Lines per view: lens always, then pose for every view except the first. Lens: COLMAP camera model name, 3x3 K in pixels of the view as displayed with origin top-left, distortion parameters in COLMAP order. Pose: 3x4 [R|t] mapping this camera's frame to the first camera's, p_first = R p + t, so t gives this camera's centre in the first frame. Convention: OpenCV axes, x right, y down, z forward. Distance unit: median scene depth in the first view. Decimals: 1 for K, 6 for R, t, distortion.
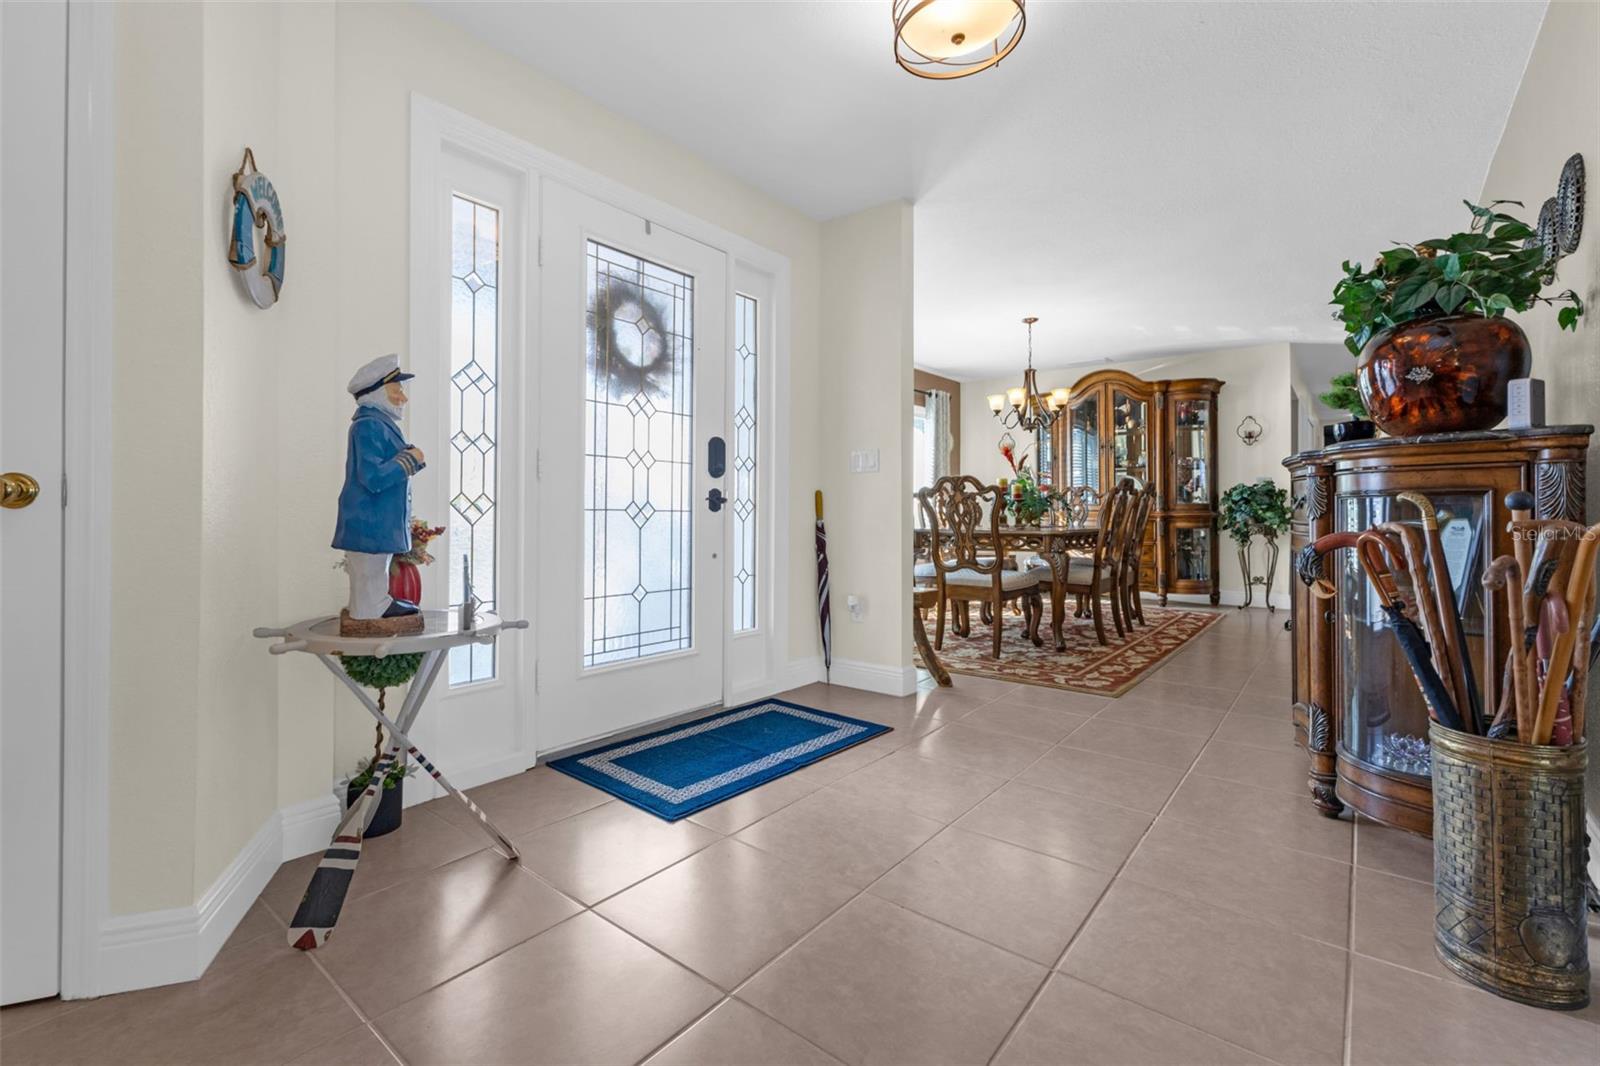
lens RADIAL K [[703.0, 0, 795.8], [0, 703.0, 515.9], [0, 0, 1]] dist [0.000385, -0.000104]
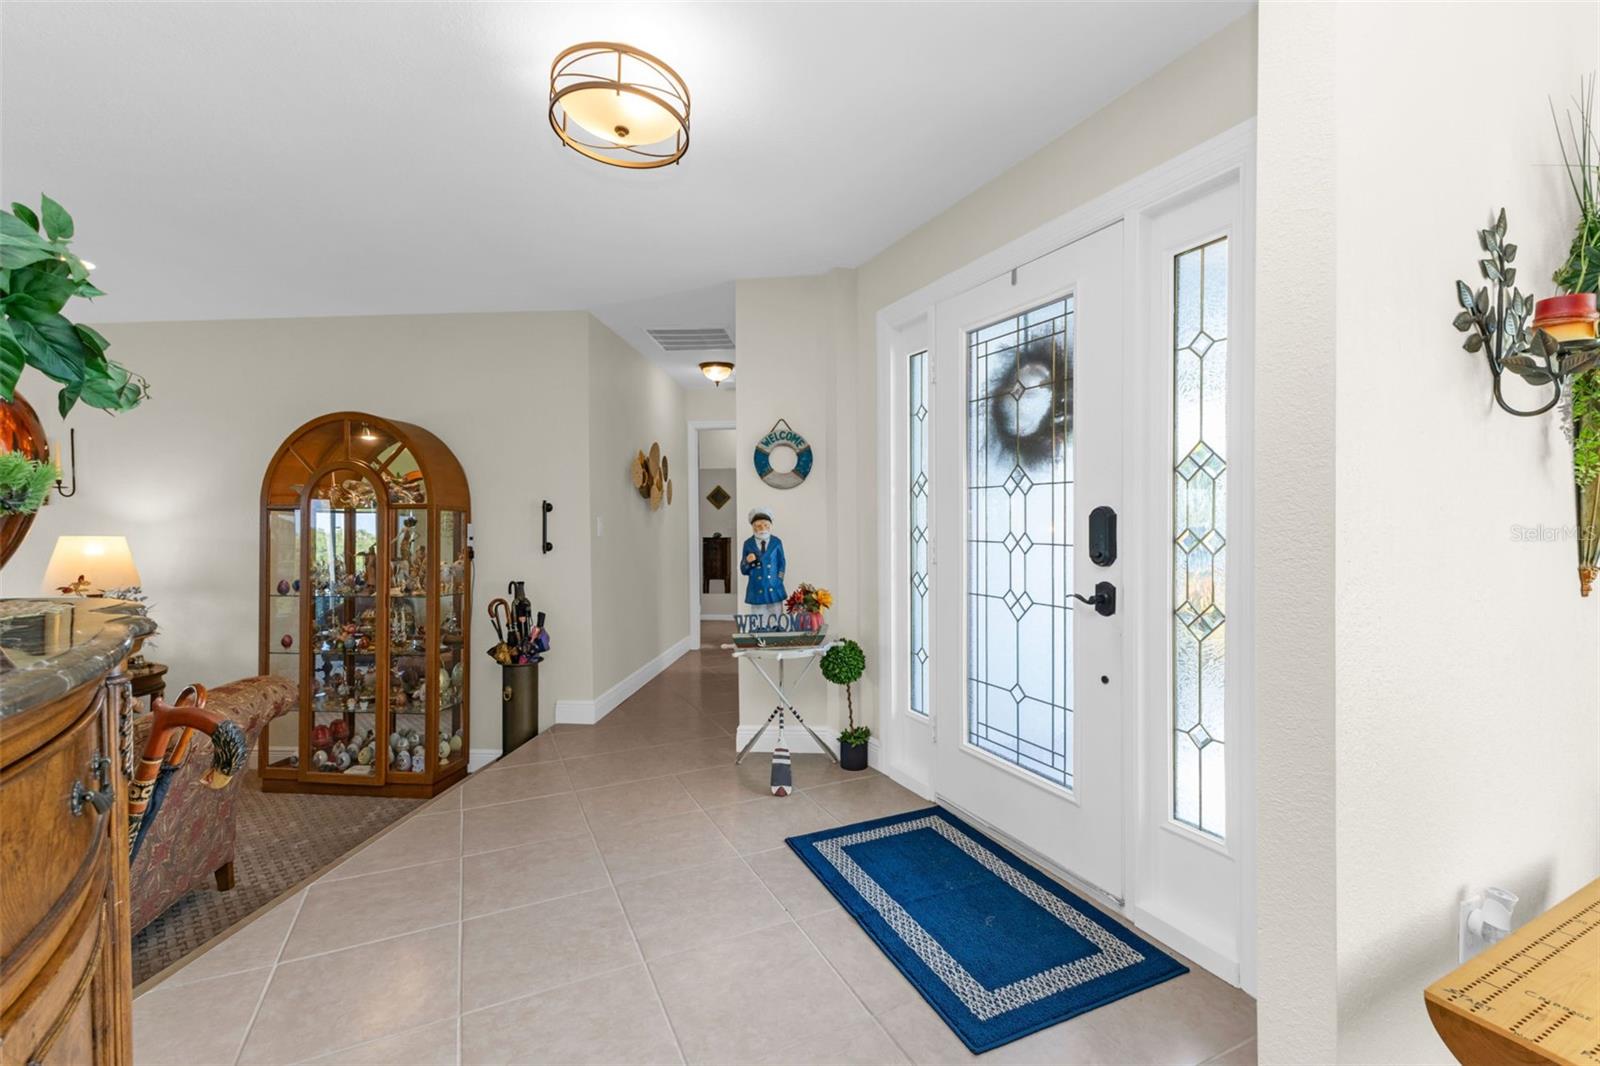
lens RADIAL K [[694.6, 0, 809.1], [0, 694.6, 540.8], [0, 0, 1]] dist [0.003117, 0.000408]
pose [[-0.424842, 0.026068, -0.904892, 0.681077], [0.000152, 0.999587, 0.028725, -0.108228], [0.905268, 0.012066, -0.424670, 1.133152]]
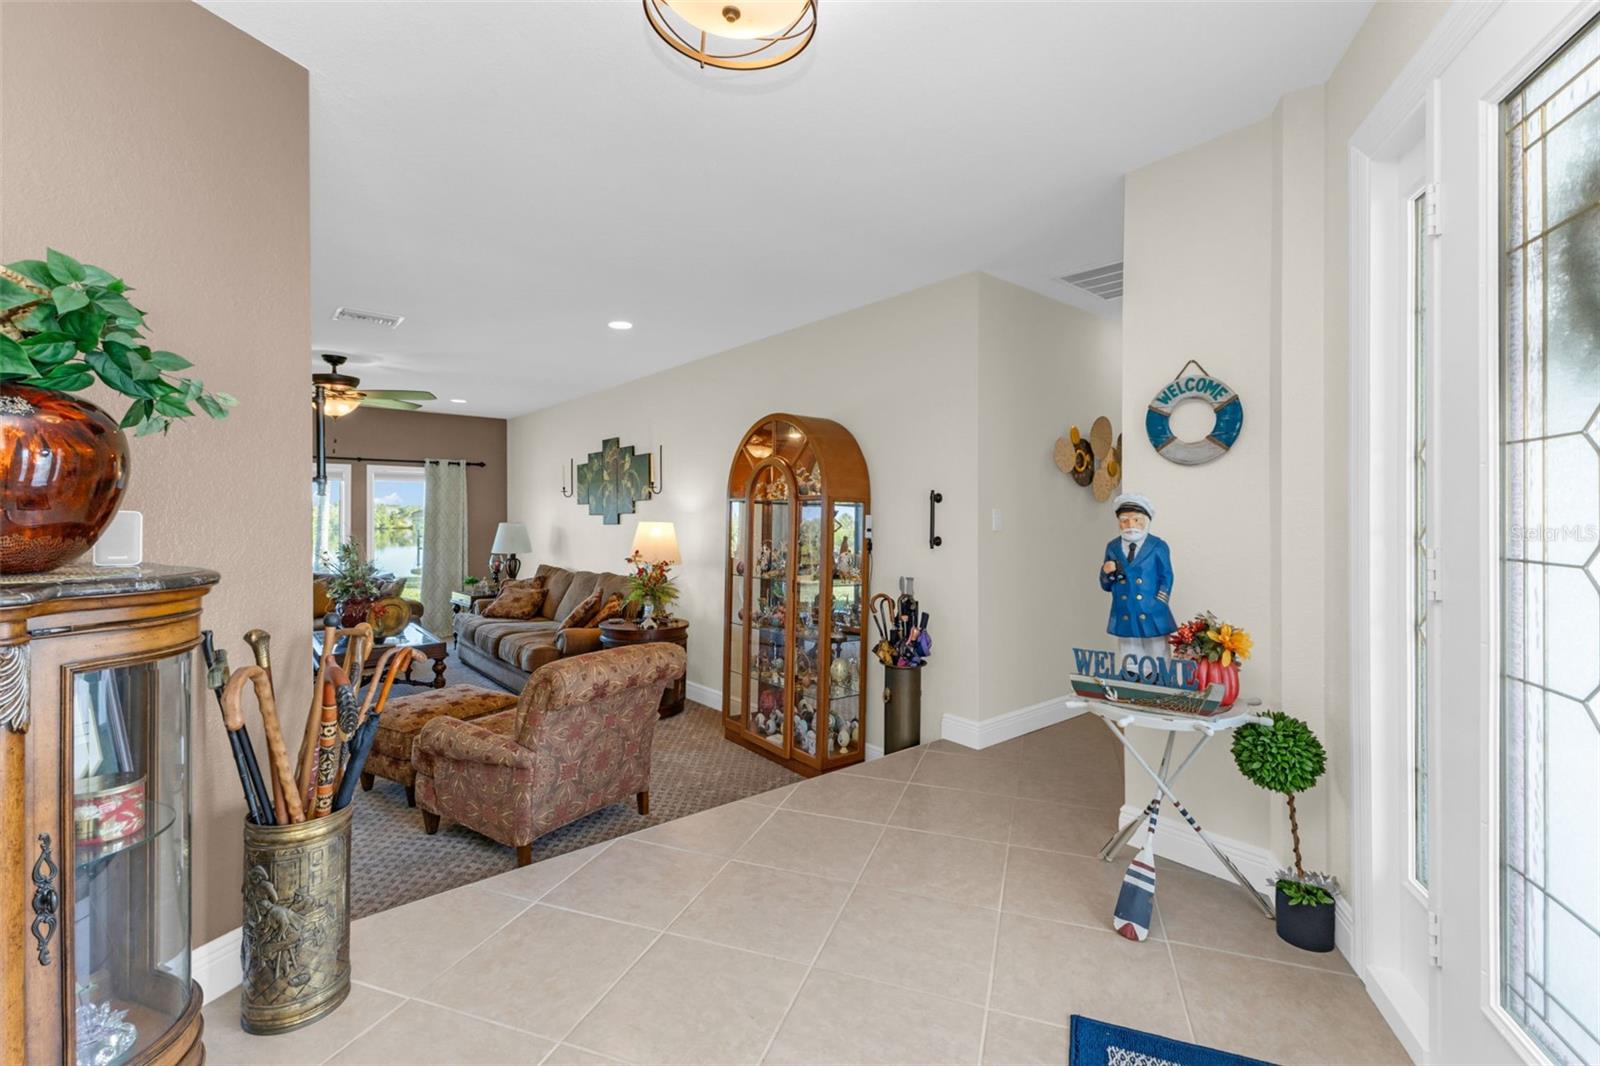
lens RADIAL K [[703.0, 0, 795.8], [0, 703.0, 515.9], [0, 0, 1]] dist [0.000385, -0.000104]
pose [[-0.947756, -0.004023, -0.318970, 0.282016], [-0.006055, 0.999967, 0.005381, -0.107476], [0.318938, 0.007031, -0.947750, 1.201025]]
